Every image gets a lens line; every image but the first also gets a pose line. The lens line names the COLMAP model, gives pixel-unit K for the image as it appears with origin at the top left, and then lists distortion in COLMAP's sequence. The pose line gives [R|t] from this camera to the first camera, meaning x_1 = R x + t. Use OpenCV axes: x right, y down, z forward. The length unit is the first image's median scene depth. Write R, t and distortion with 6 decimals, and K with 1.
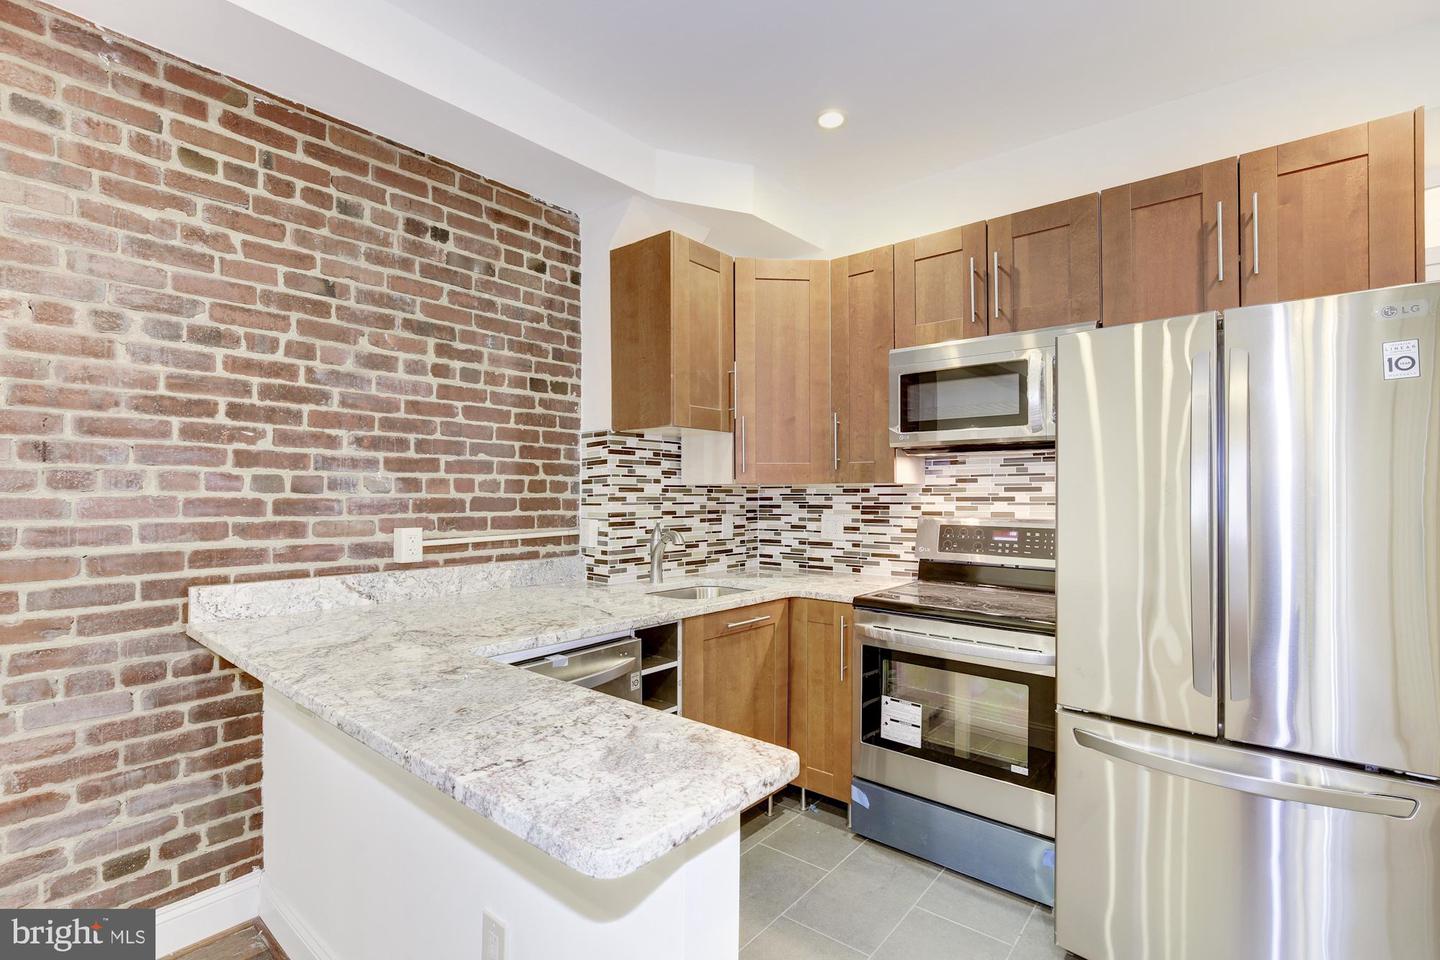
lens RADIAL K [[659.5, 0, 723.1], [0, 659.5, 489.5], [0, 0, 1]] dist [-0.009844, 0.000711]
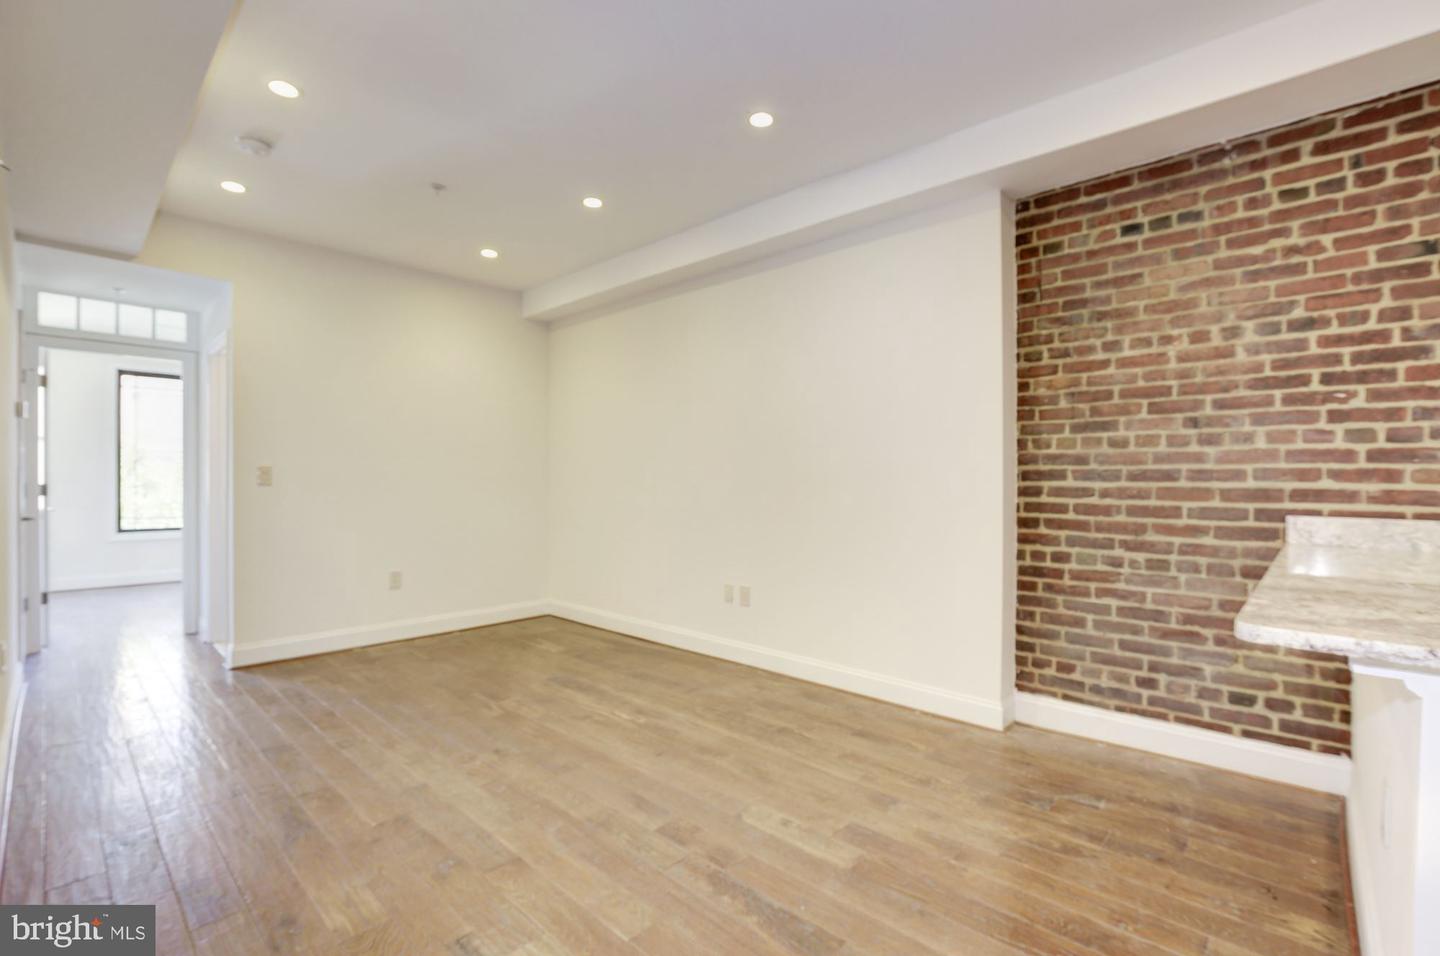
lens RADIAL K [[651.6, 0, 720.0], [0, 651.6, 478.0], [0, 0, 1]] dist [-0.005203, 0.000397]
pose [[-0.059475, -0.004618, -0.998219, 0.552218], [0.000446, 0.999989, -0.004653, 0.074105], [0.998230, -0.000722, -0.059472, -0.076888]]
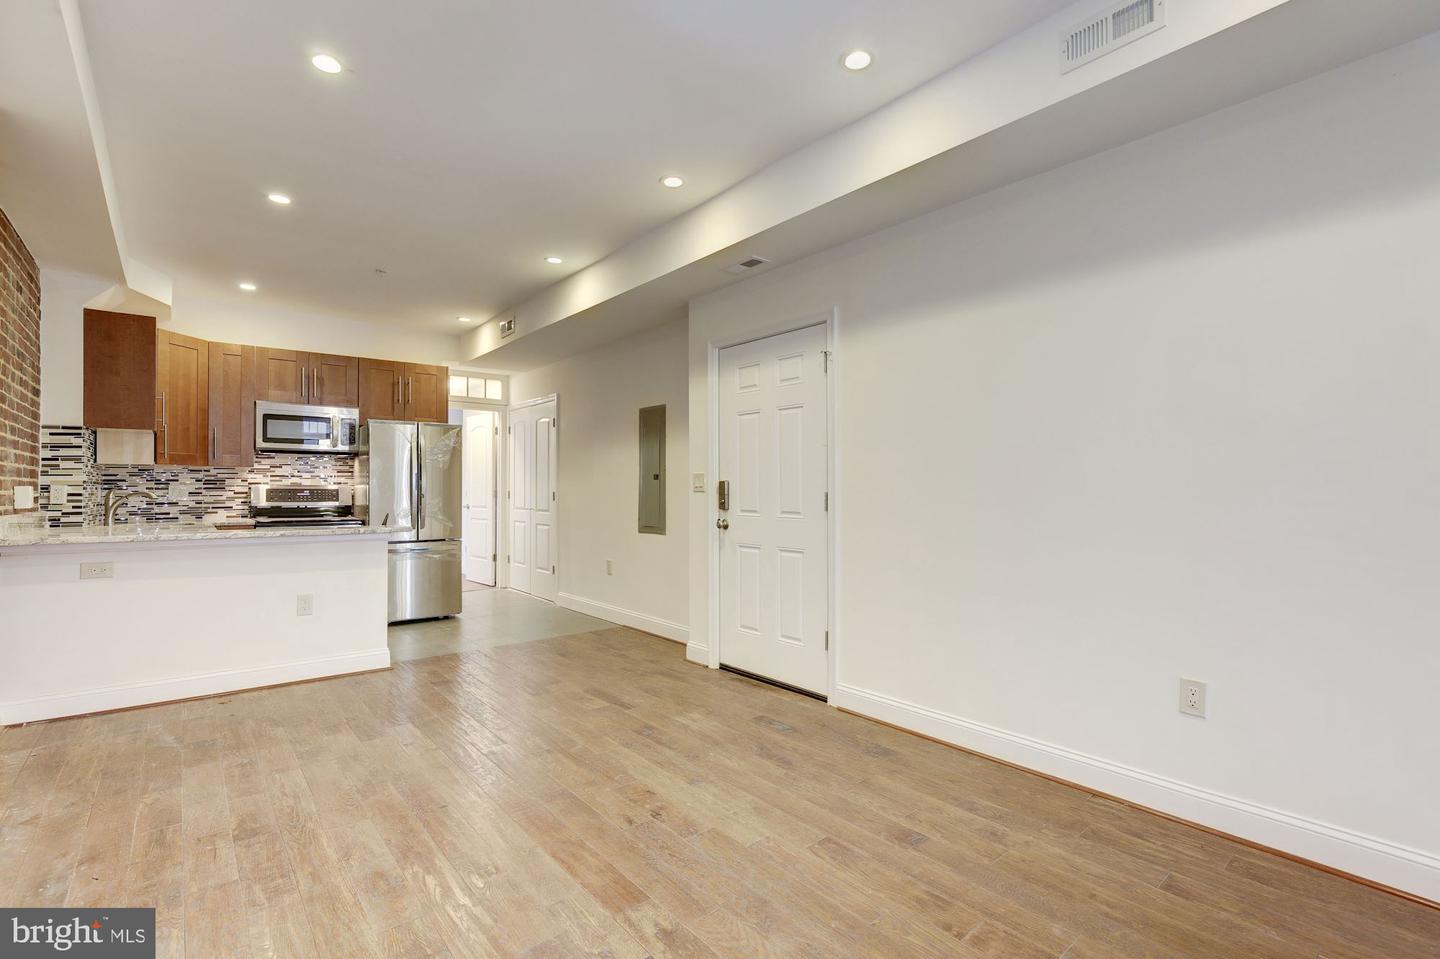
lens RADIAL K [[659.5, 0, 723.1], [0, 659.5, 489.0], [0, 0, 1]] dist [-0.009844, 0.000711]
pose [[0.172795, -0.000236, 0.984958, -2.063856], [-0.004874, 0.999988, 0.001094, 0.067455], [-0.984946, -0.004990, 0.172792, -1.048082]]
